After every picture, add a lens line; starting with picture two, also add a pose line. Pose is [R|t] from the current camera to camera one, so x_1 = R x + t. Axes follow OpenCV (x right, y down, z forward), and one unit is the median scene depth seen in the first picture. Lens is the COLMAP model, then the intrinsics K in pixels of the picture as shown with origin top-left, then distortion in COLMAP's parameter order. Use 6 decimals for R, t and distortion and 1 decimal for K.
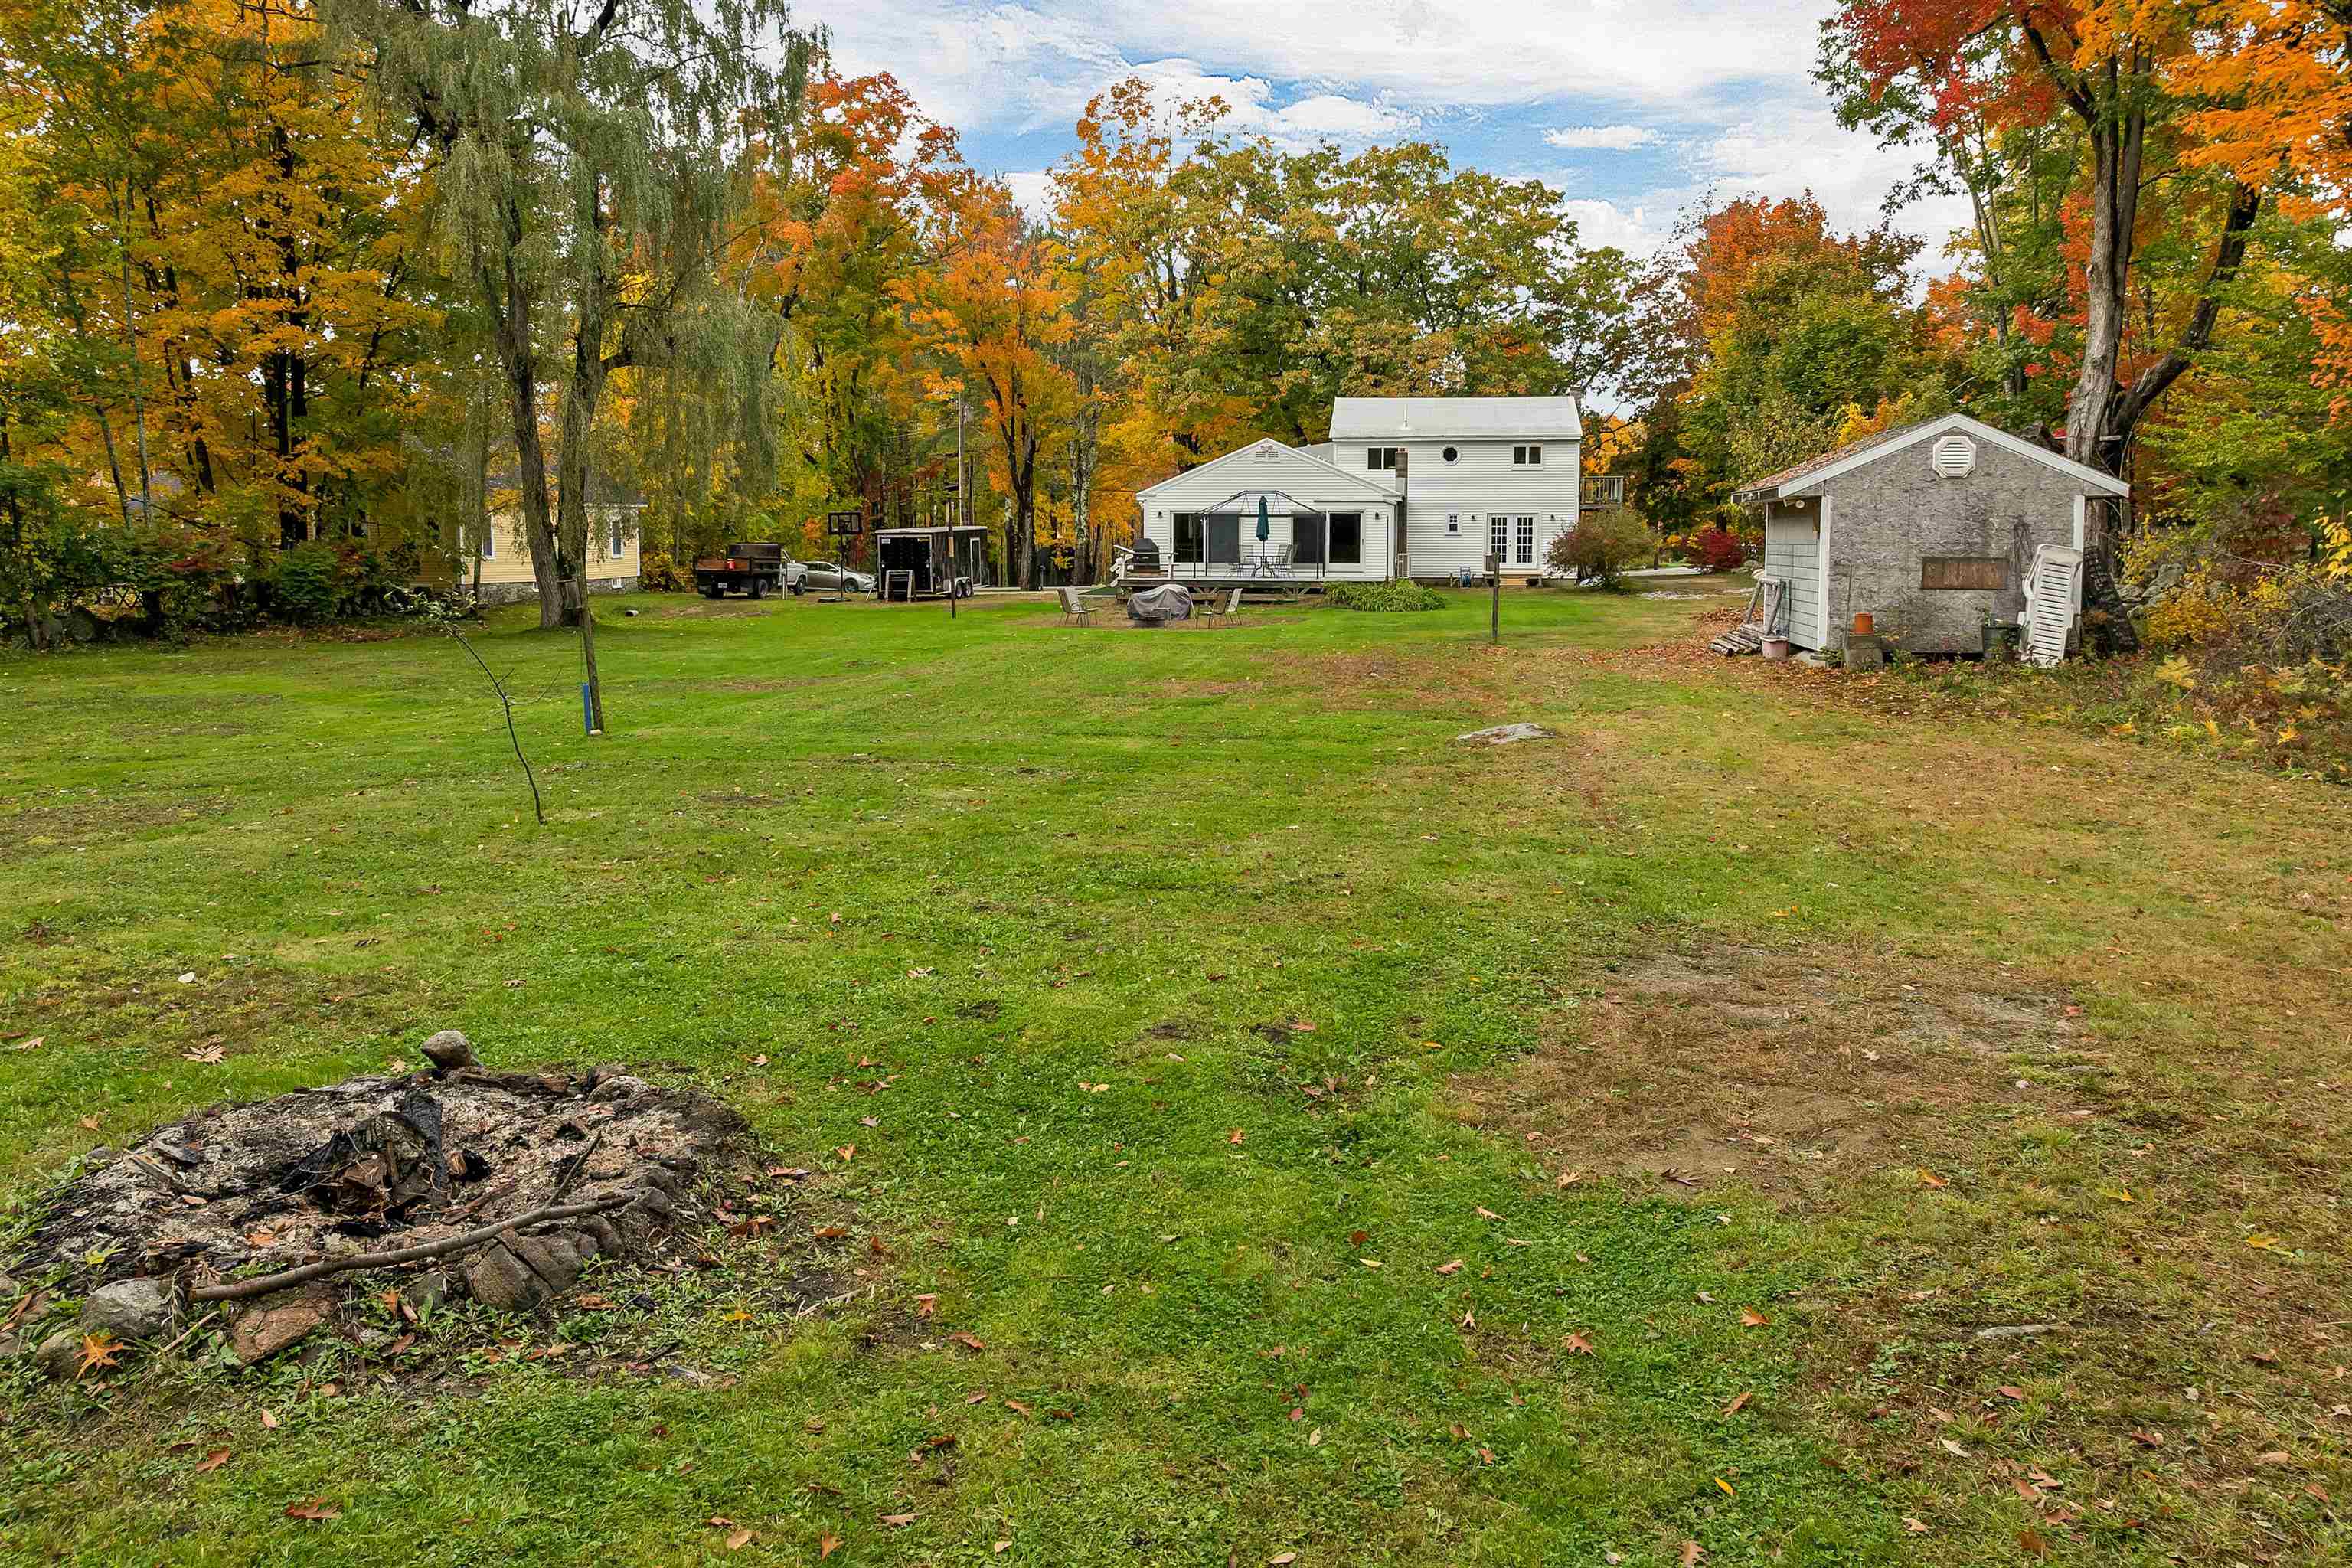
lens RADIAL K [[1710.8, 0, 1178.2], [0, 1710.8, 766.1], [0, 0, 1]] dist [-0.036320, 0.002264]
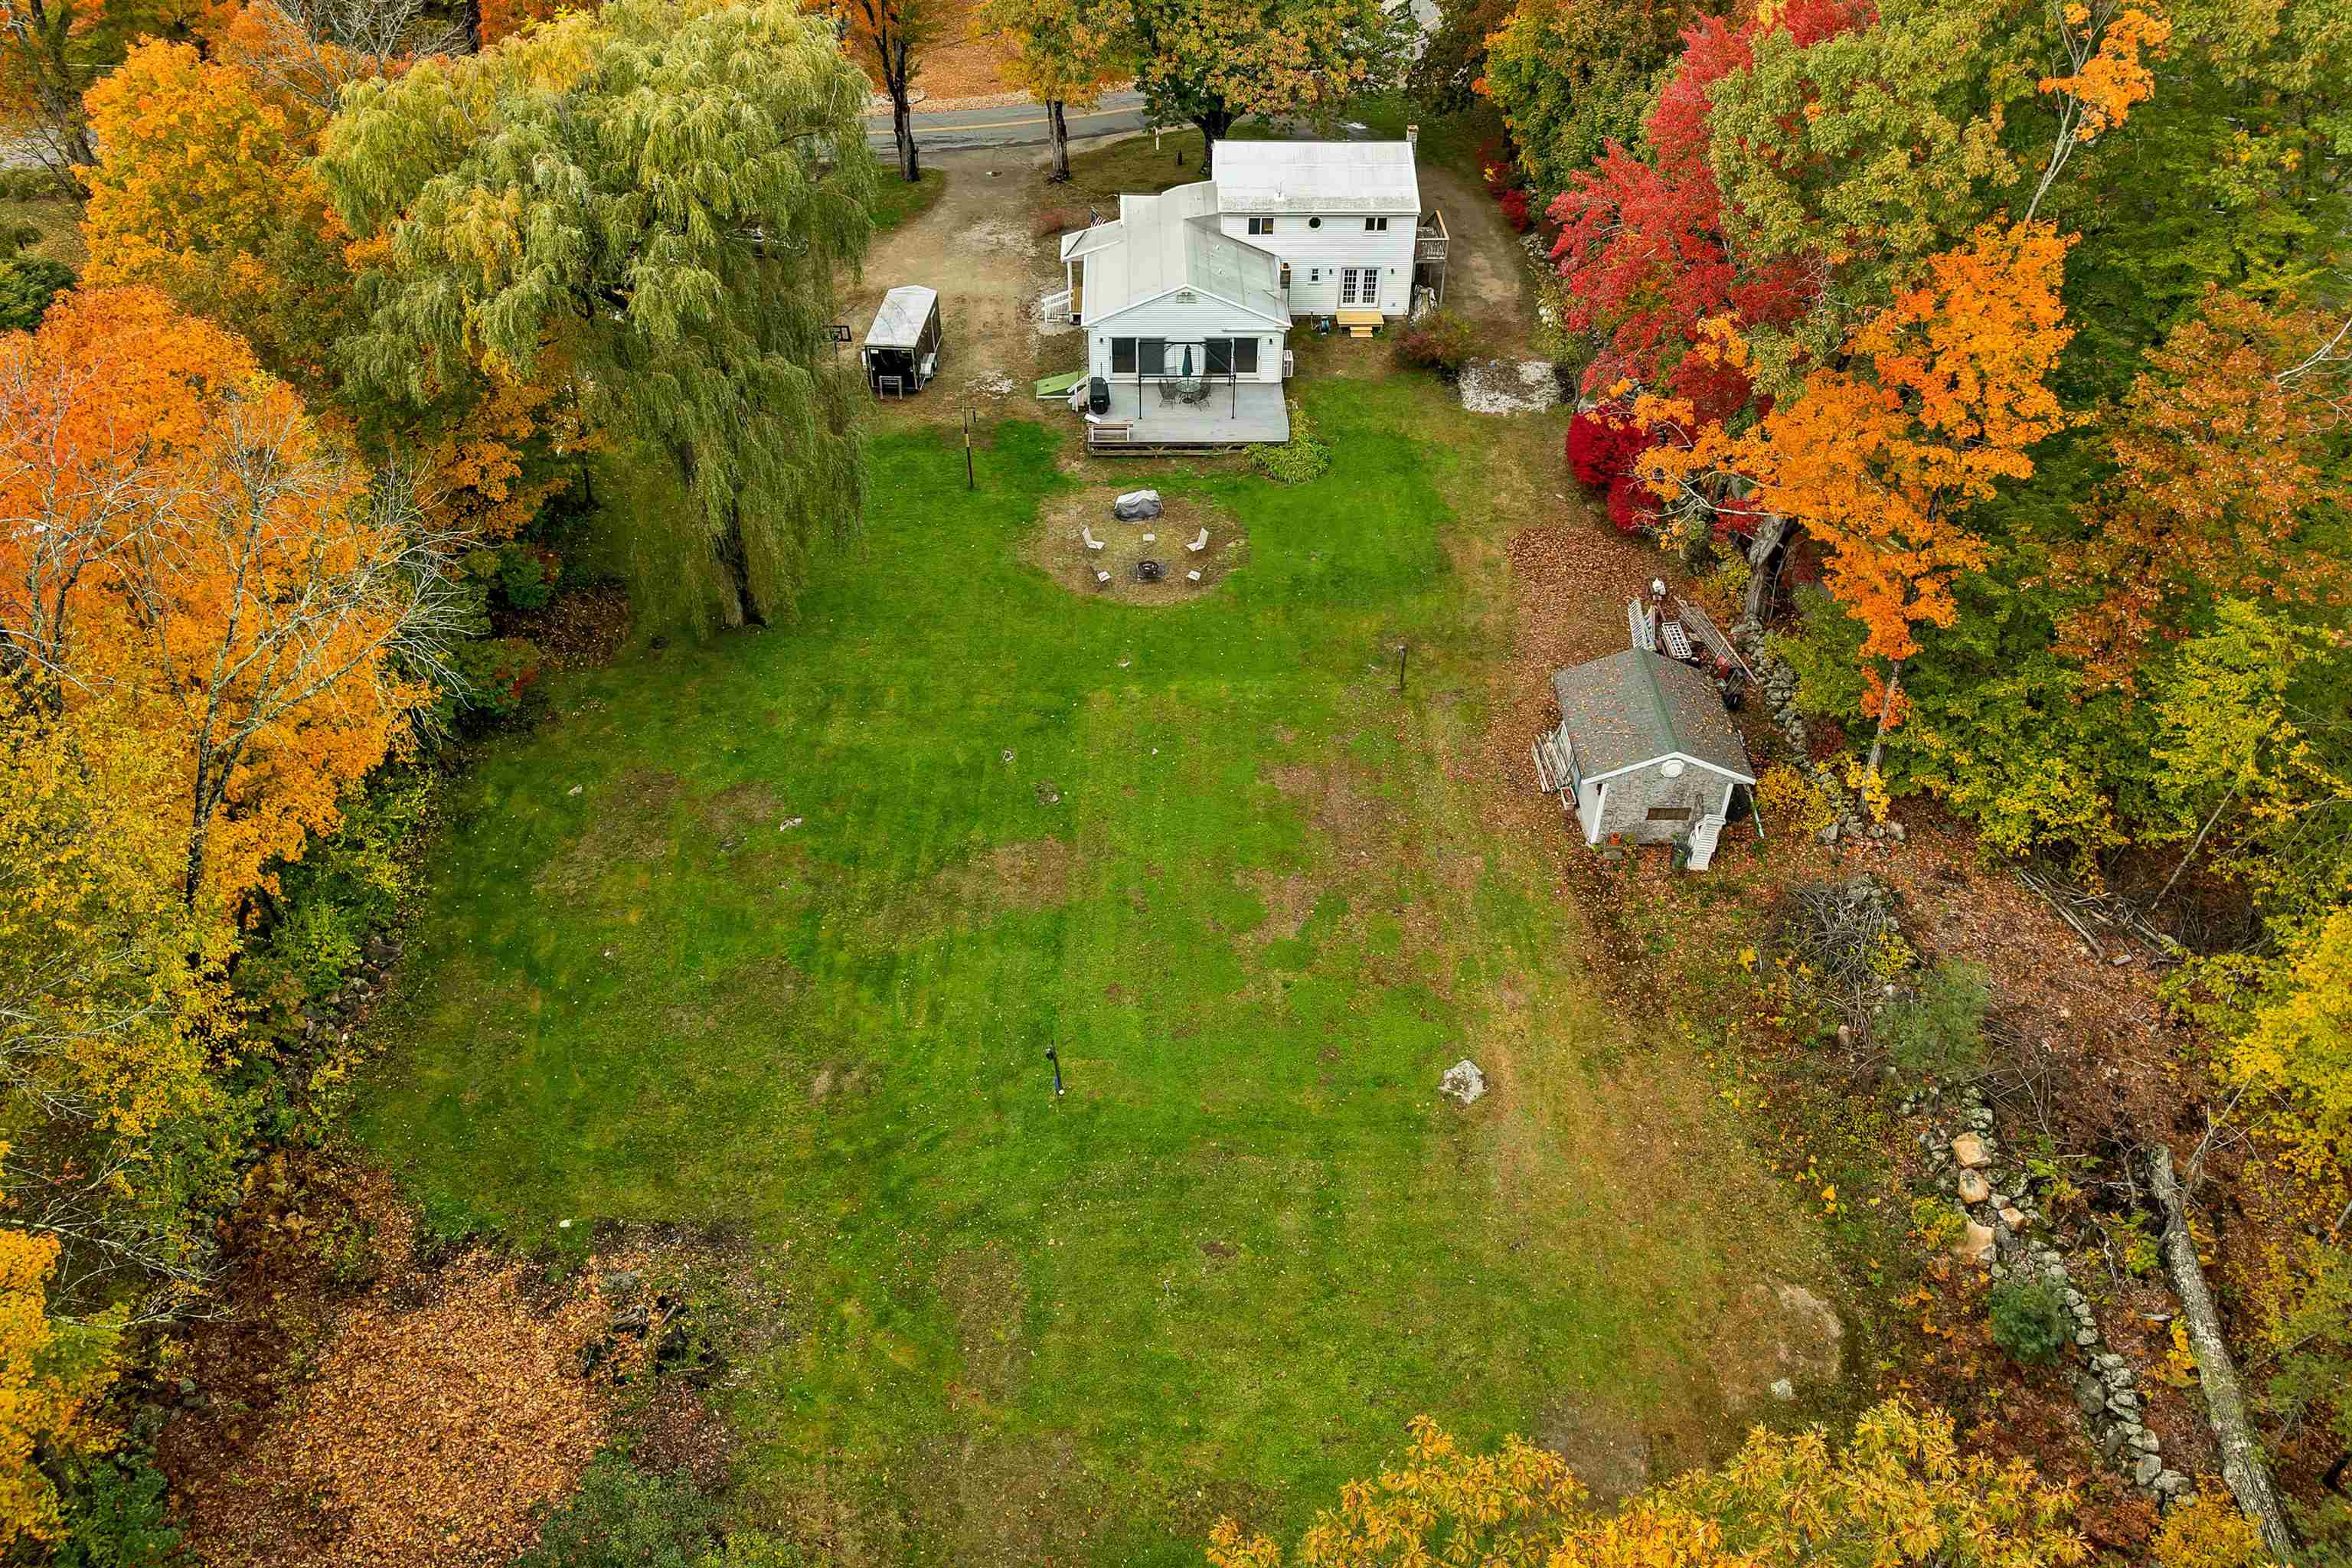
lens RADIAL K [[1710.8, 0, 1171.6], [0, 1710.8, 760.1], [0, 0, 1]] dist [-0.036320, 0.002264]
pose [[0.984642, -0.099519, 0.143446, -0.159224], [0.007938, 0.846298, 0.532651, -0.514078], [-0.174407, -0.523331, 0.834090, -0.214690]]
